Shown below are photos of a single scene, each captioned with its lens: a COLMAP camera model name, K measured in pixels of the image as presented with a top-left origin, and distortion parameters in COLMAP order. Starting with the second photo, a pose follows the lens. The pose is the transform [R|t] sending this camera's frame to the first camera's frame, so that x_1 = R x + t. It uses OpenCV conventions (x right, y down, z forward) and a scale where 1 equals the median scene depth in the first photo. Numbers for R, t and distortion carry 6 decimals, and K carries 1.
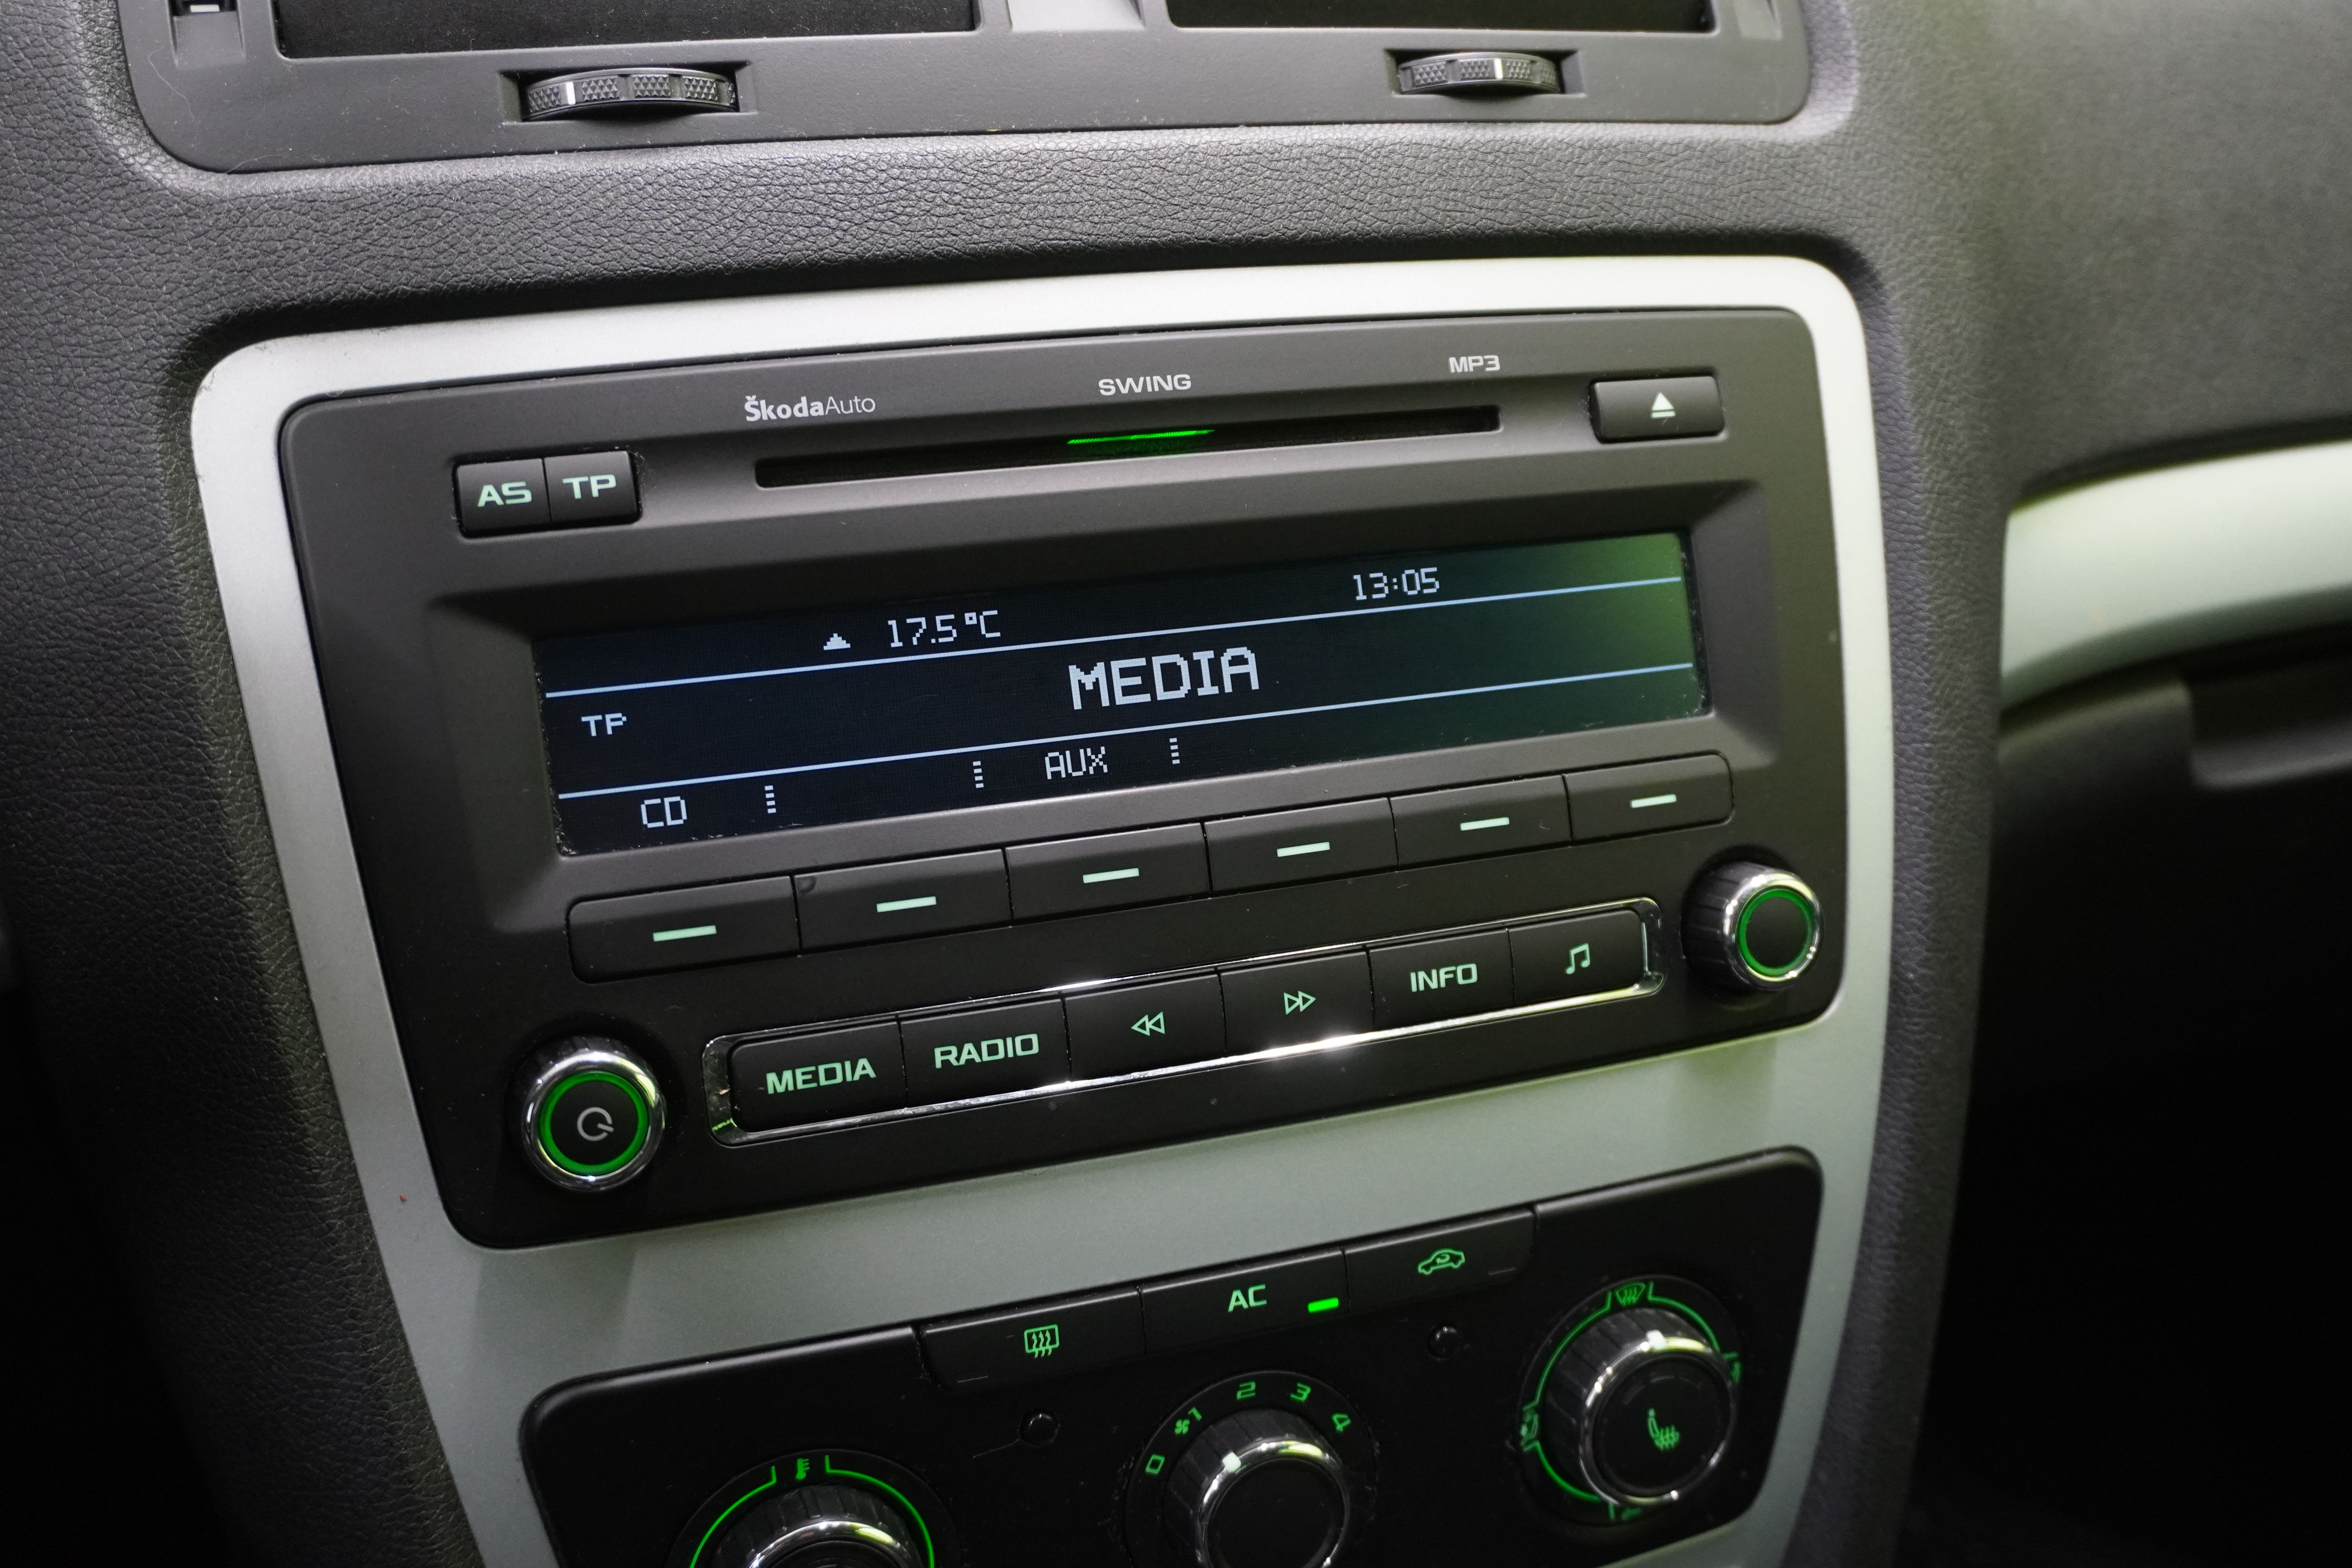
lens RADIAL K [[2232.6, 0, 1176.0], [0, 2232.6, 784.0], [0, 0, 1]] dist [-0.028640, -0.000307]
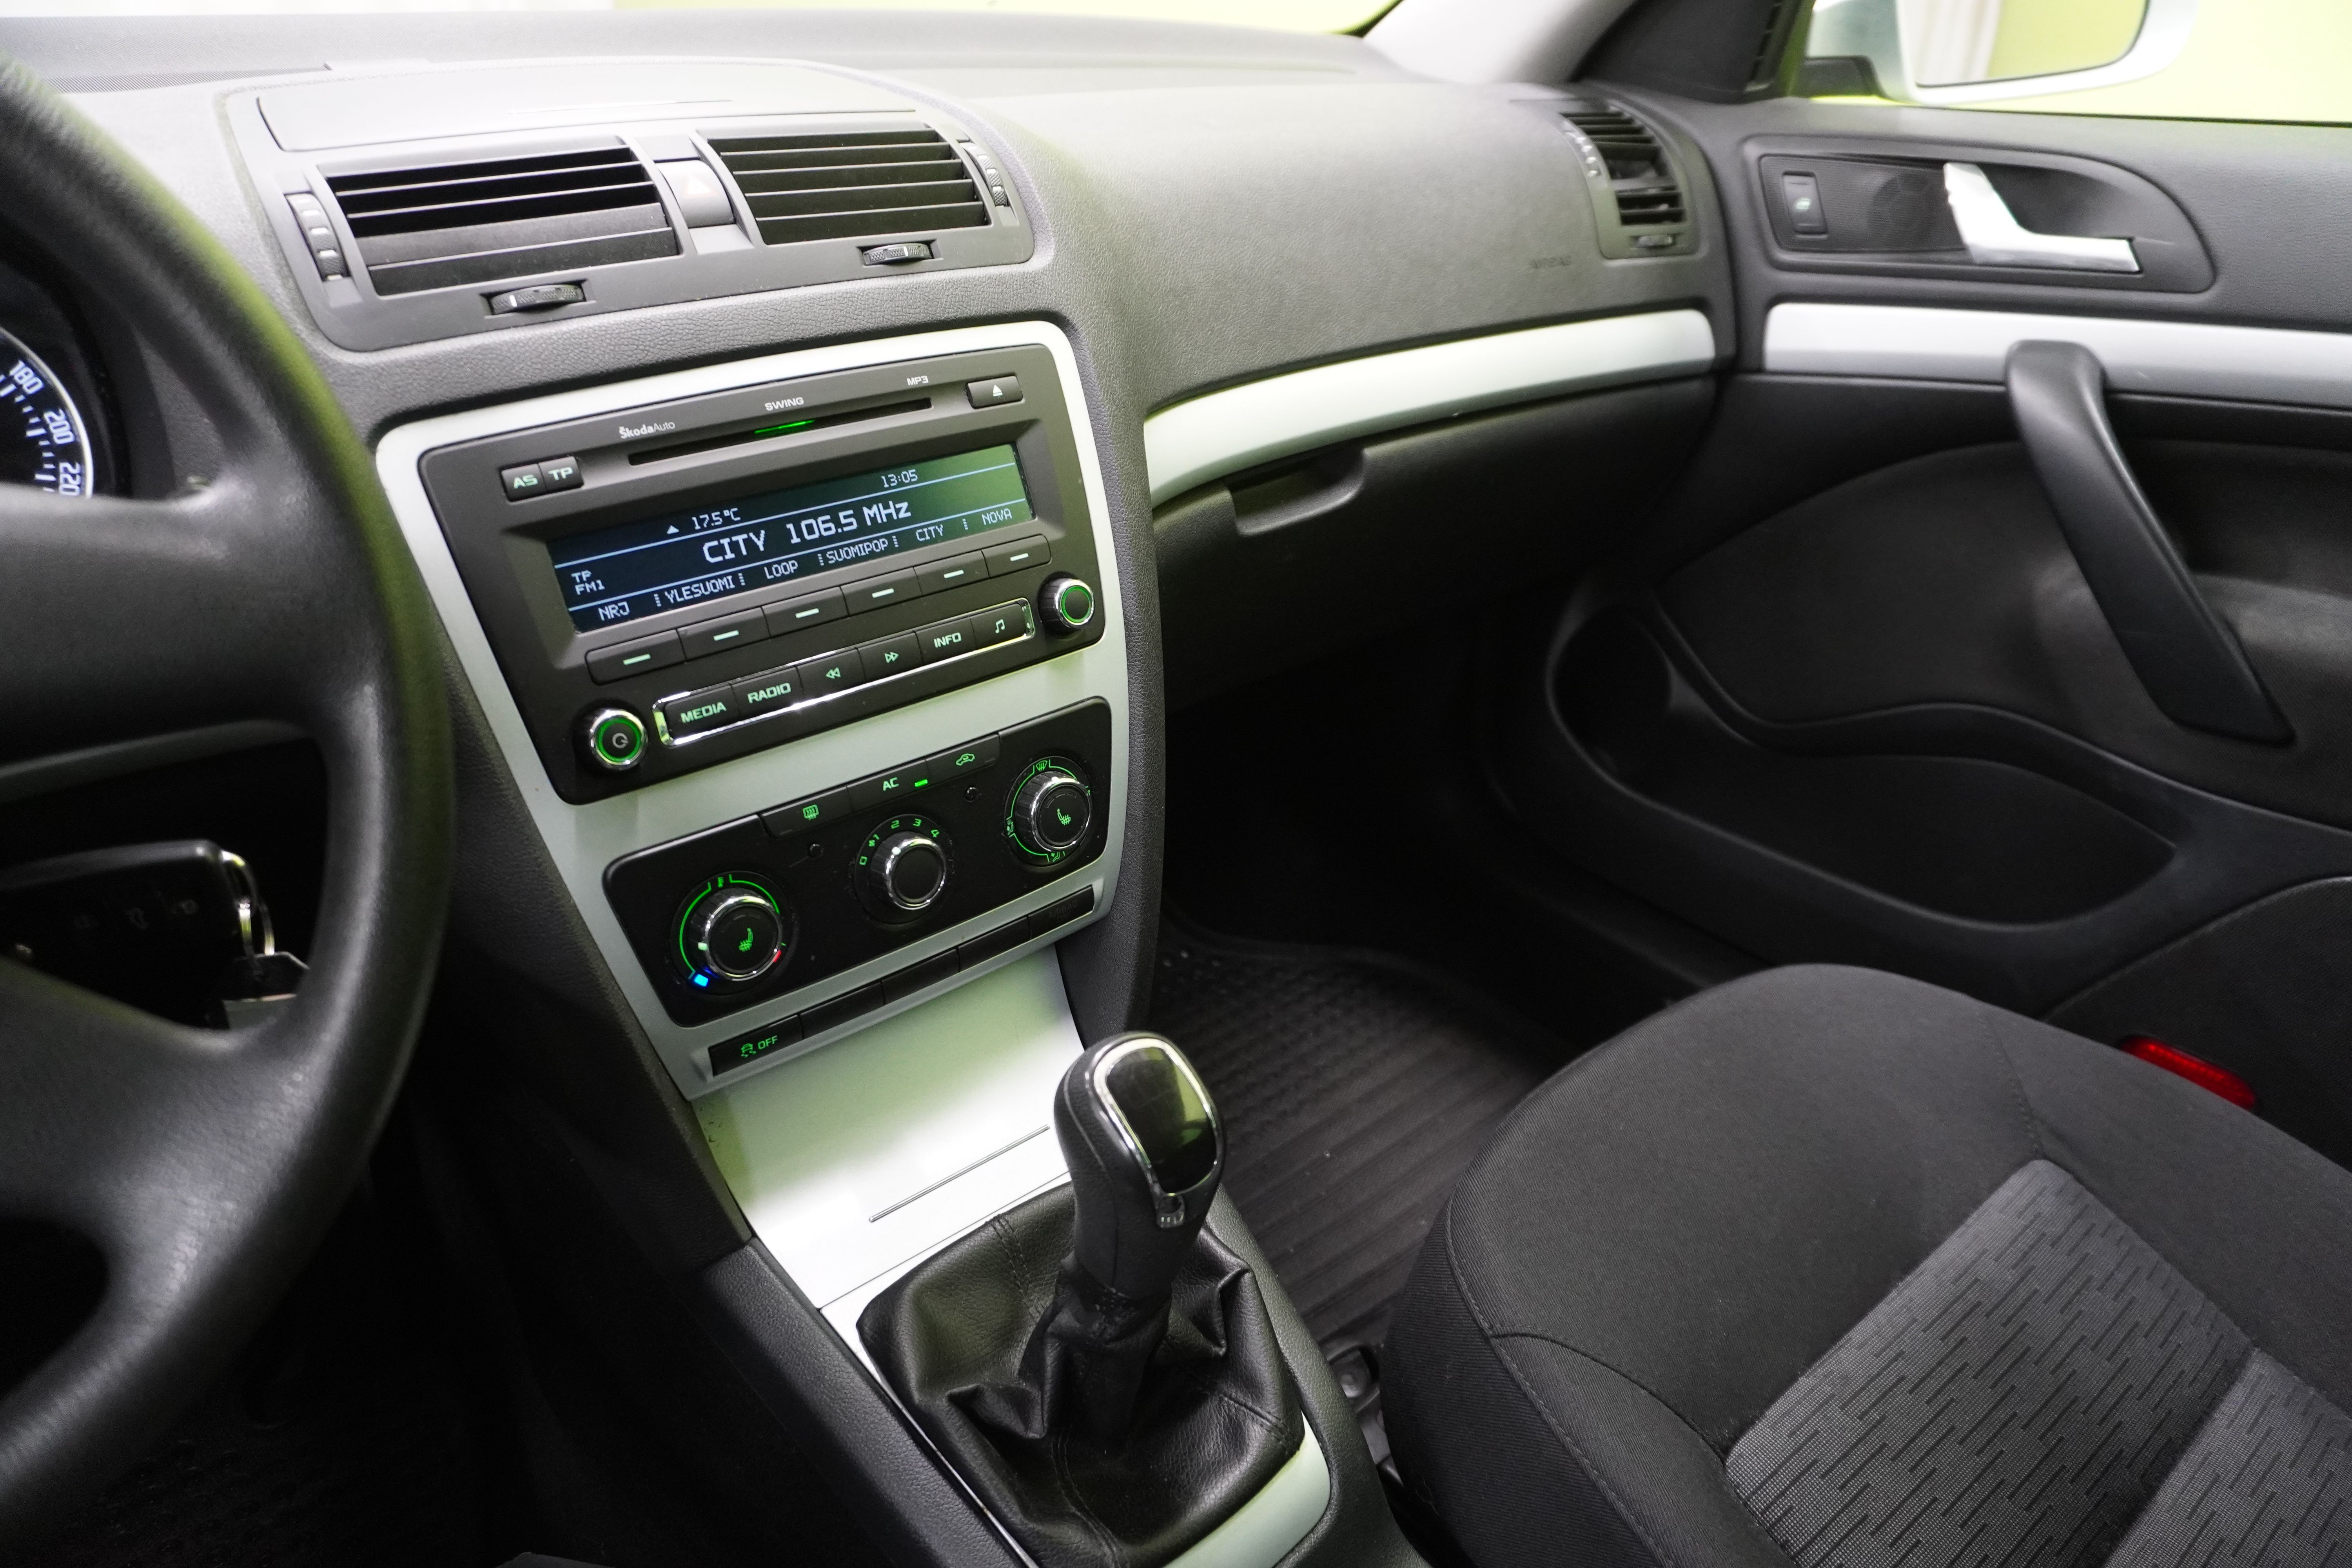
lens RADIAL K [[1724.8, 0, 1176.0], [0, 1724.8, 784.0], [0, 0, 1]] dist [-0.093278, 0.002862]
pose [[0.927385, -0.167942, 0.334295, -0.289401], [0.146444, 0.985234, 0.088700, 0.109336], [-0.344256, -0.033303, 0.938285, -0.799113]]
